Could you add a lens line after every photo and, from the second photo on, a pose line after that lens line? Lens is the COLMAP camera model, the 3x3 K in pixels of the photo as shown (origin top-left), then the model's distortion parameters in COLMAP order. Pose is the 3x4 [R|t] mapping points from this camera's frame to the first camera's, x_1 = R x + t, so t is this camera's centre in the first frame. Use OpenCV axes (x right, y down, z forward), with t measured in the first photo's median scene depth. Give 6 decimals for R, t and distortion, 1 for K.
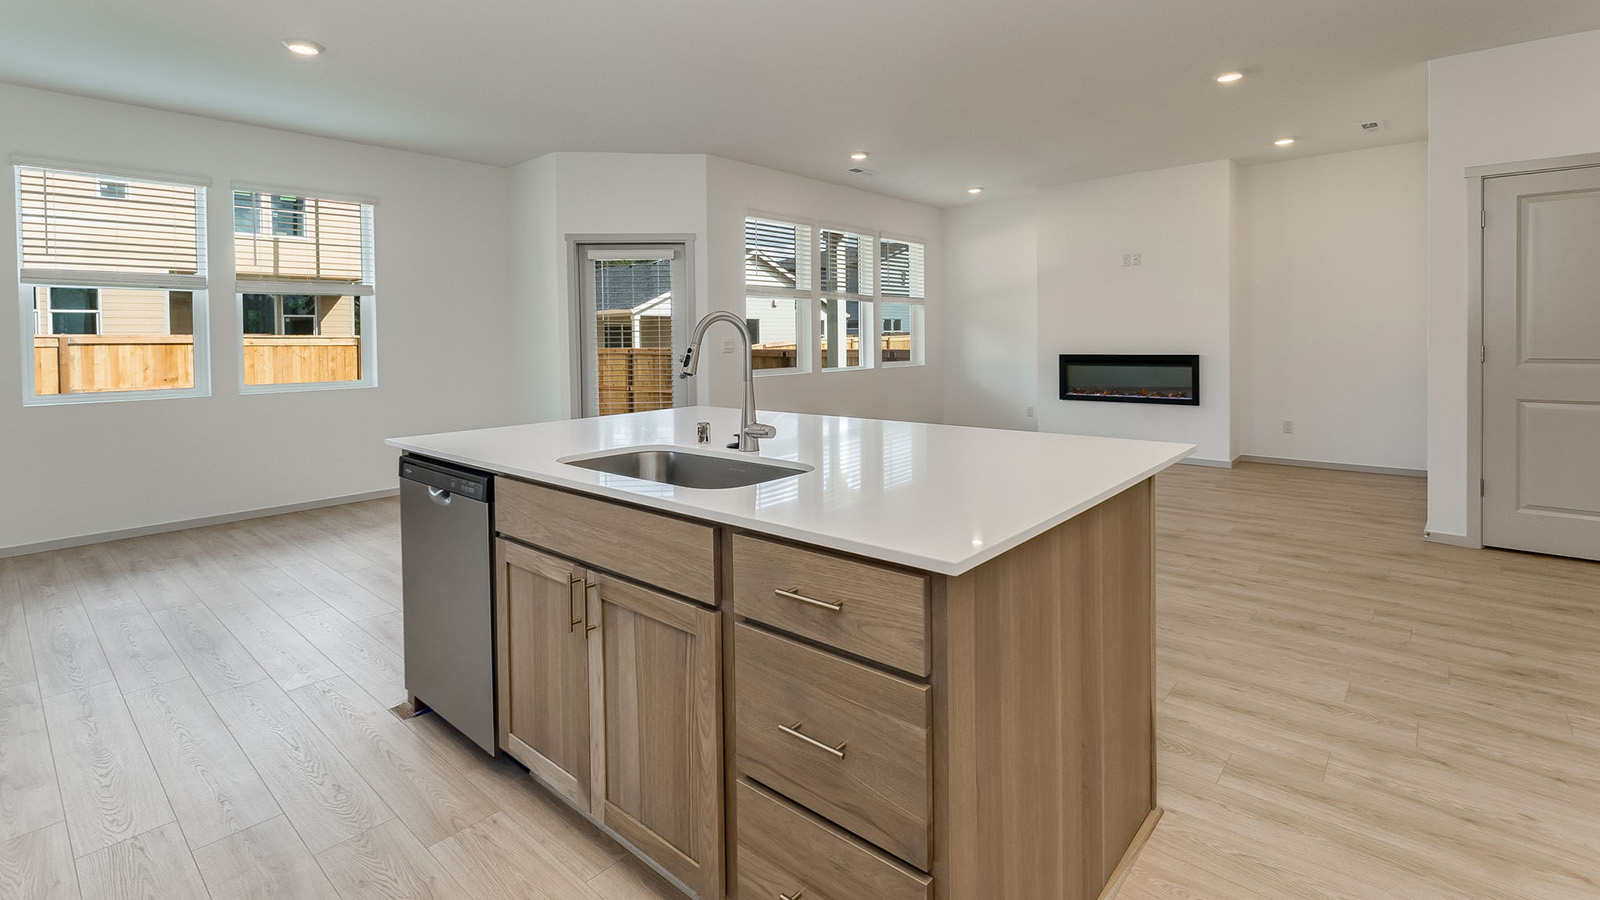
lens RADIAL K [[745.5, 0, 799.9], [0, 745.5, 346.6], [0, 0, 1]] dist [0.002550, -0.003949]
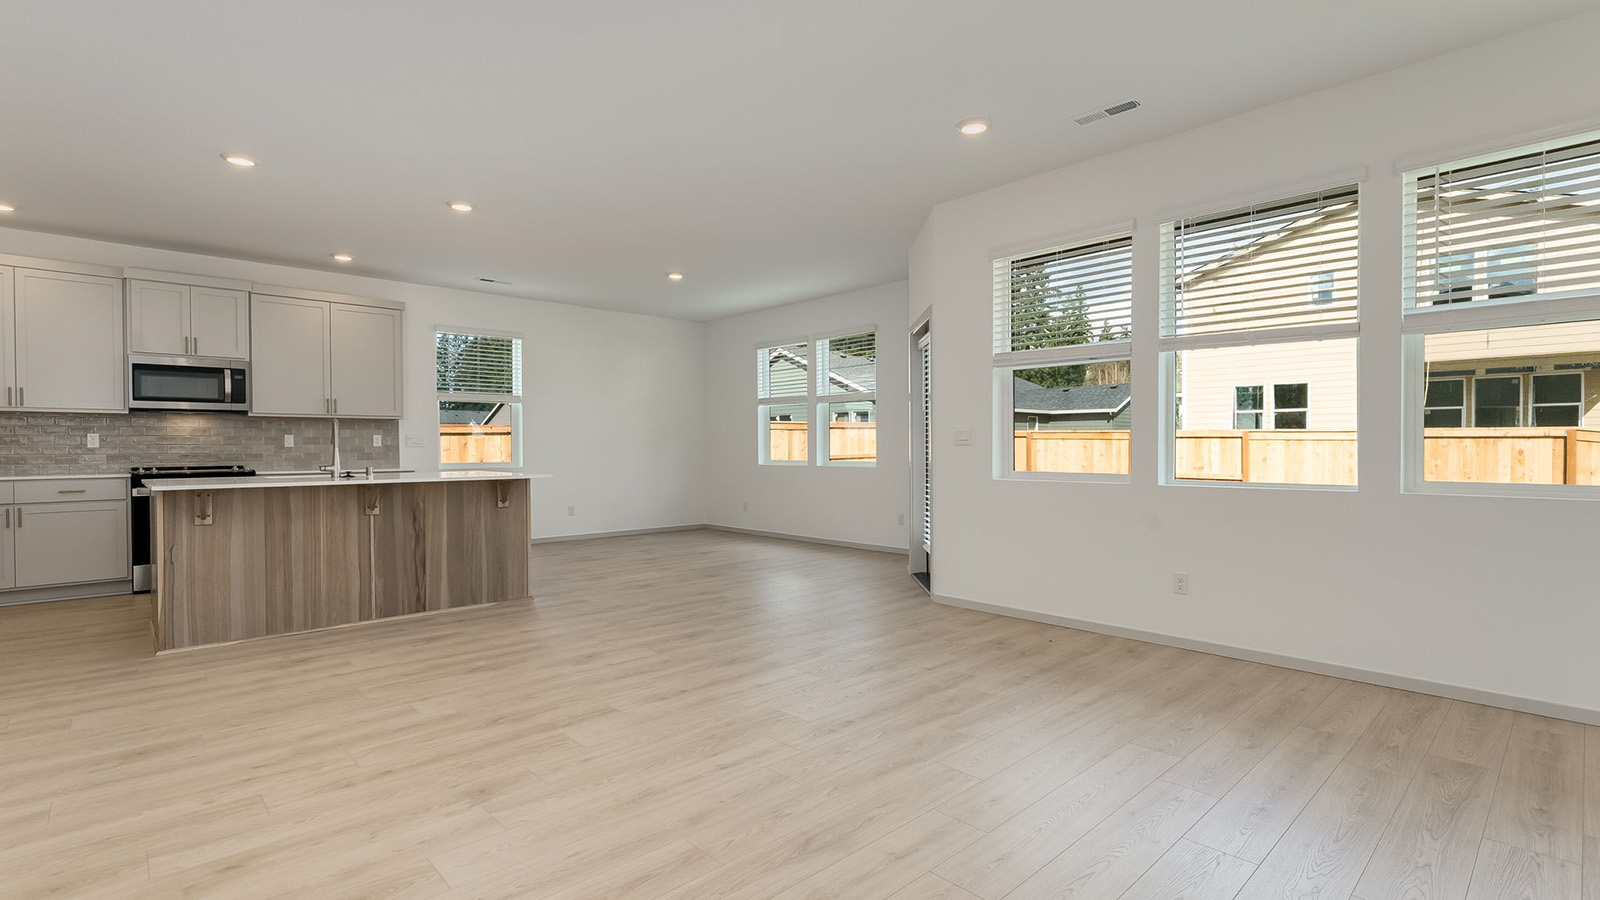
lens RADIAL K [[745.5, 0, 781.9], [0, 745.5, 448.4], [0, 0, 1]] dist [0.002550, -0.003949]
pose [[-0.106841, 0.015760, -0.994151, 0.651637], [-0.009114, 0.999817, 0.016829, 0.000470], [0.994234, 0.010859, -0.106678, 0.835245]]
